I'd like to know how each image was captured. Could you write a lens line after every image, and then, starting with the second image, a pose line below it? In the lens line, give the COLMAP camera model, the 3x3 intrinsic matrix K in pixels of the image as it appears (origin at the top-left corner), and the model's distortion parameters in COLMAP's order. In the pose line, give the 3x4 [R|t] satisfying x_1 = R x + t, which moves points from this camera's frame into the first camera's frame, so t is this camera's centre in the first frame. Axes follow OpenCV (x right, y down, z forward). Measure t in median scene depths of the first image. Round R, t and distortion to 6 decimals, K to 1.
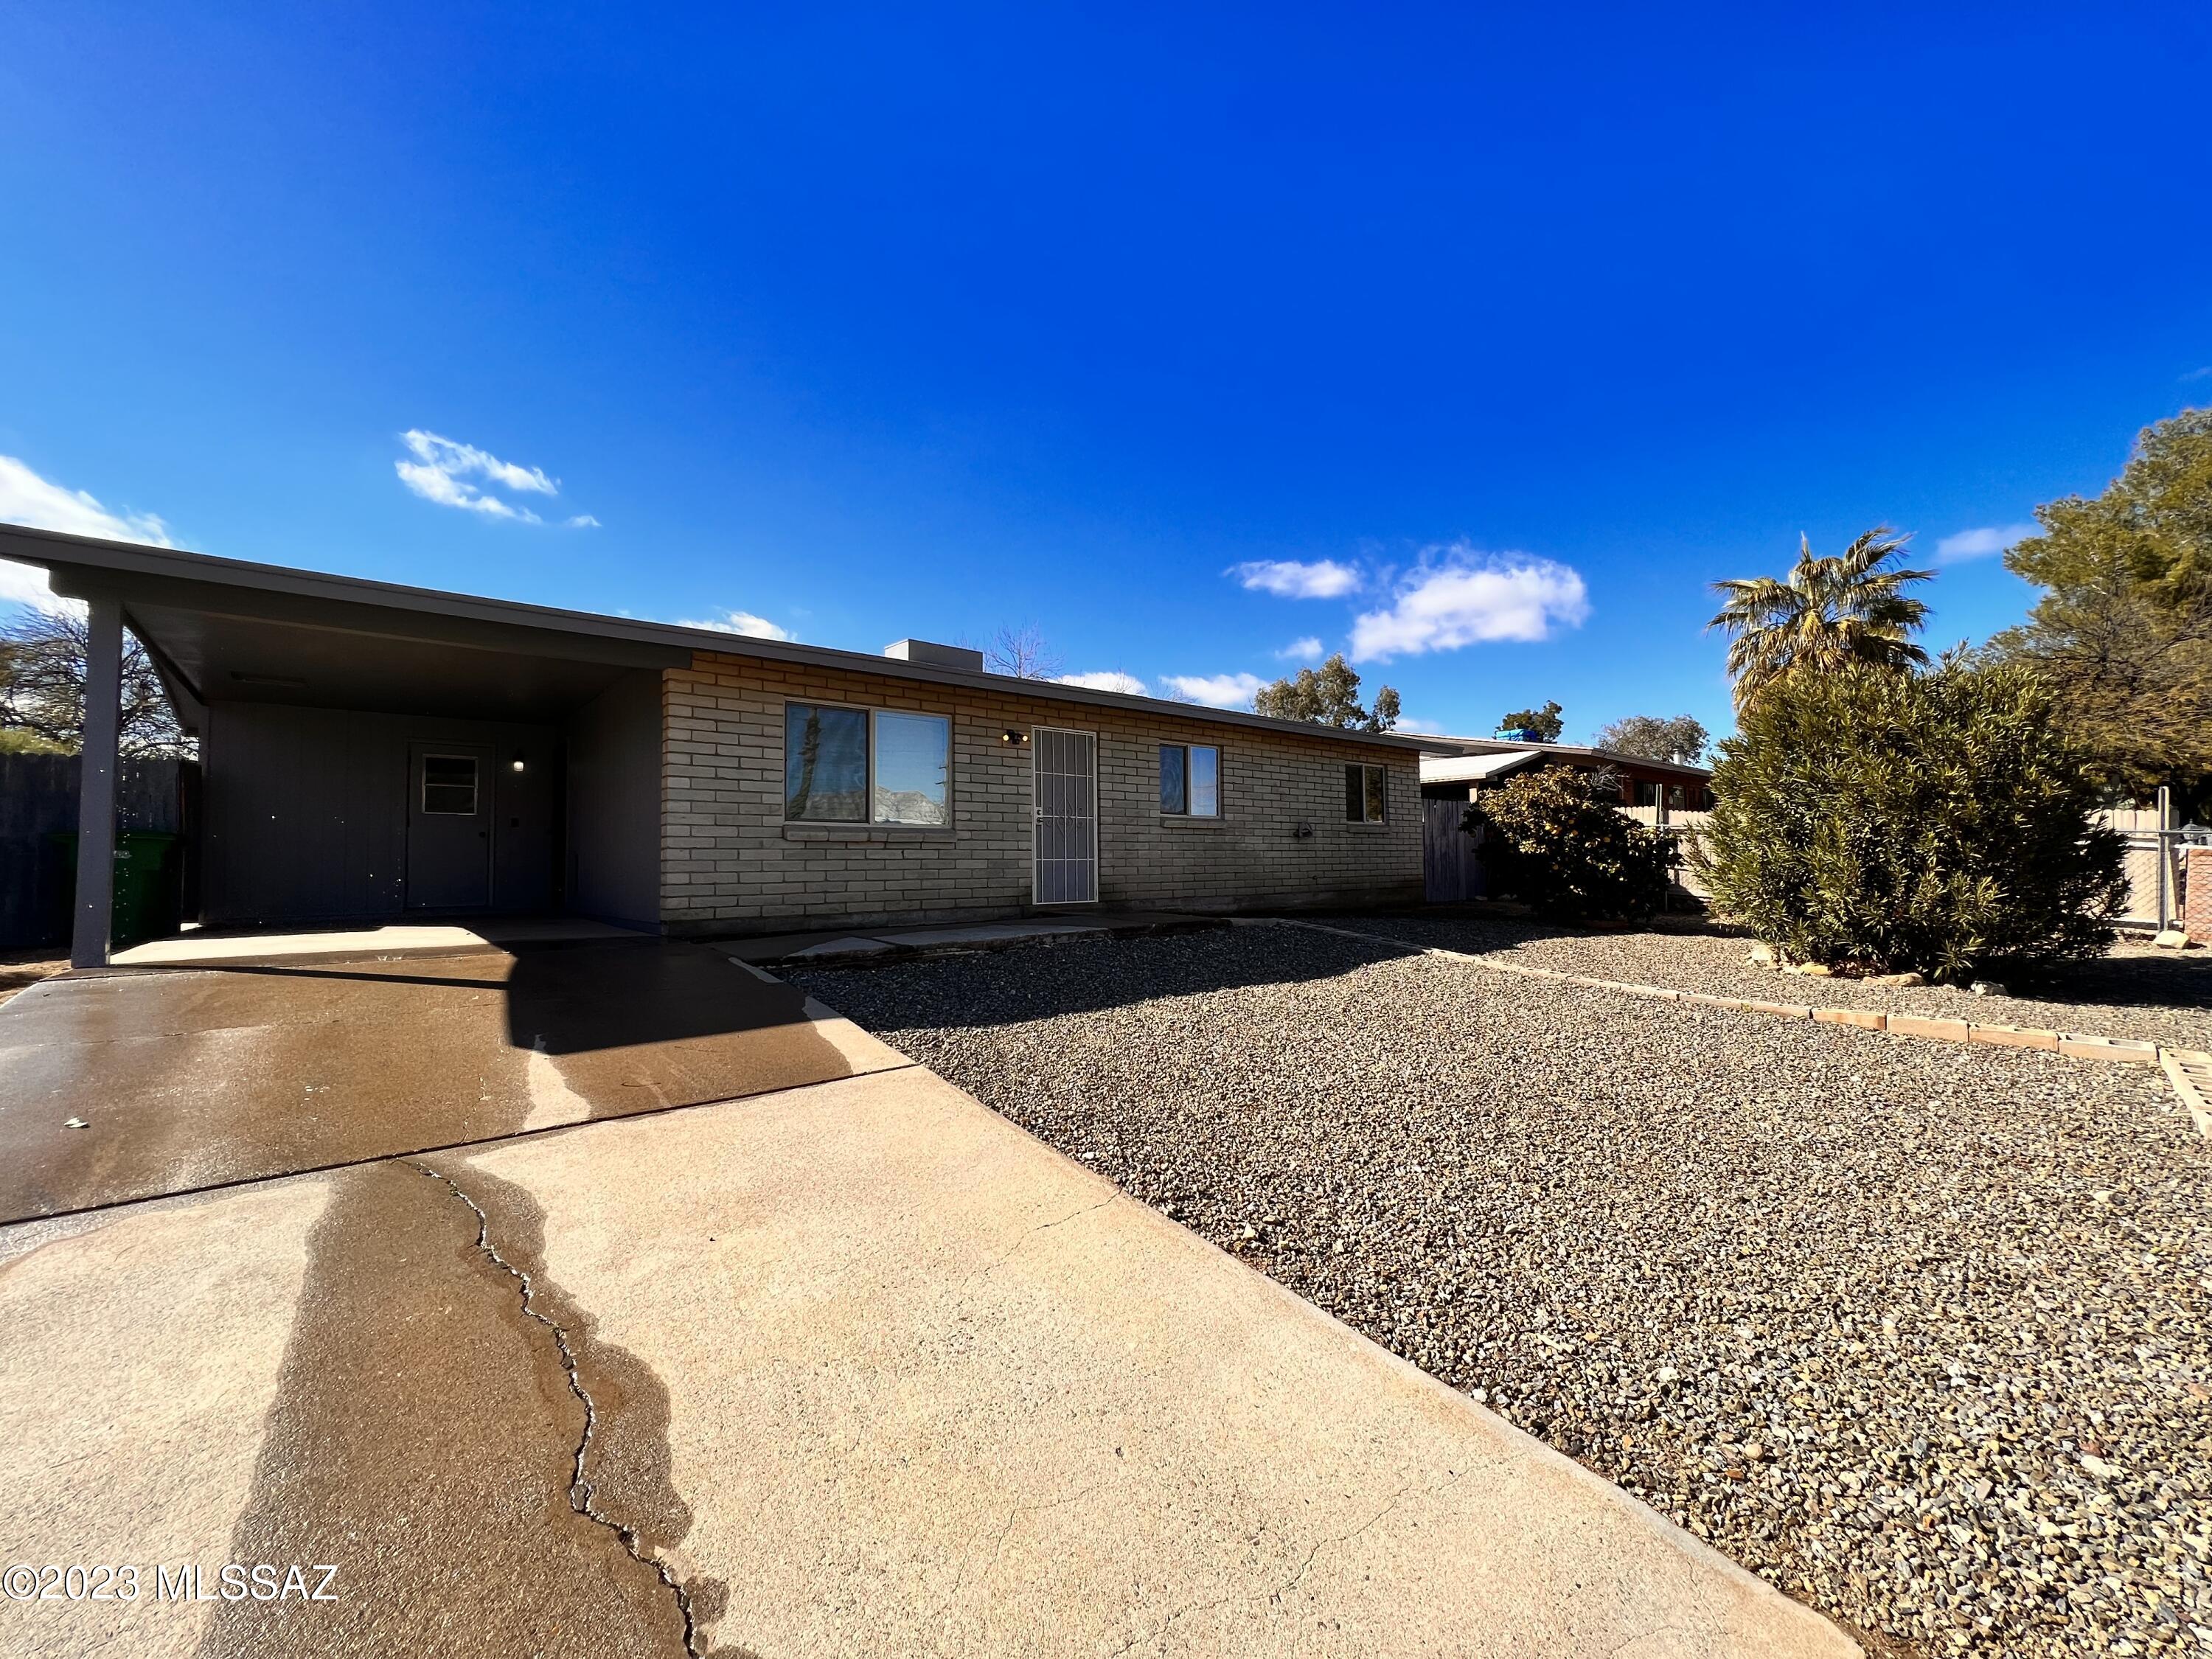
lens RADIAL K [[884.2, 0, 1098.0], [0, 884.2, 822.2], [0, 0, 1]] dist [0.002653, -0.000179]
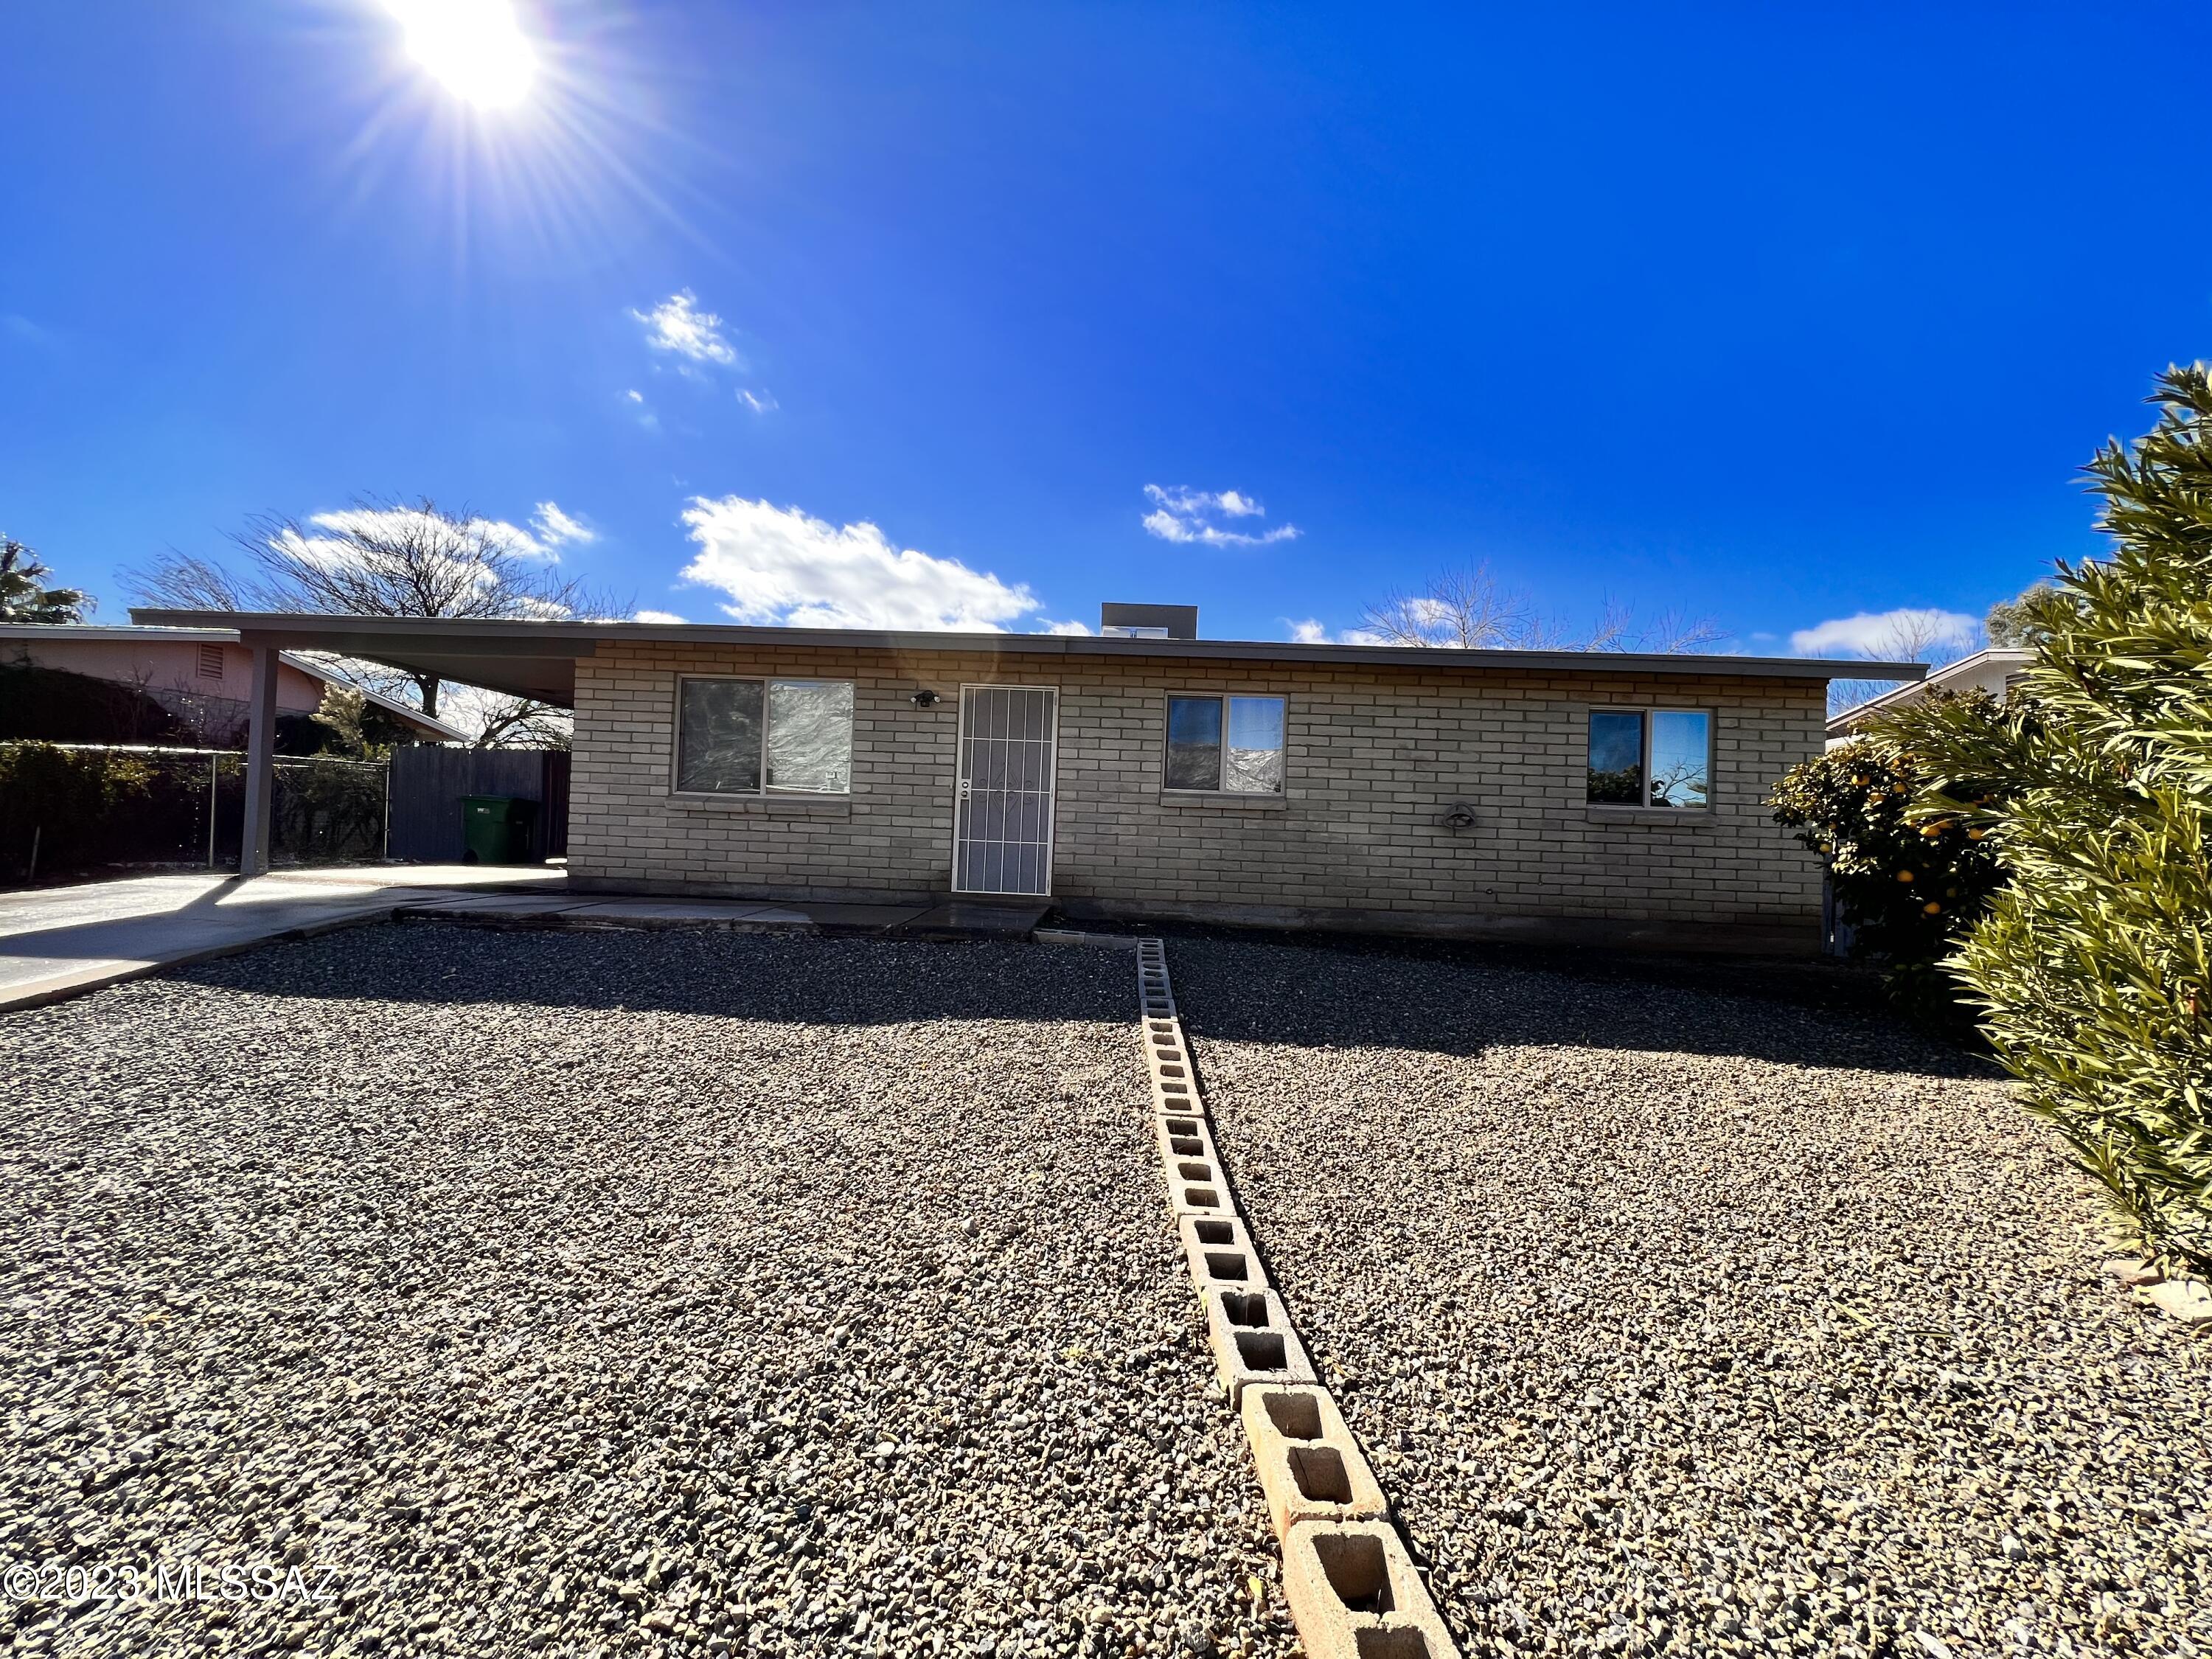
lens RADIAL K [[884.2, 0, 1104.1], [0, 884.2, 843.5], [0, 0, 1]] dist [0.002653, -0.000179]
pose [[0.740838, 0.044460, -0.670211, 0.574003], [-0.015478, 0.998672, 0.049141, 0.001159], [0.671505, -0.026031, 0.740542, 0.425754]]
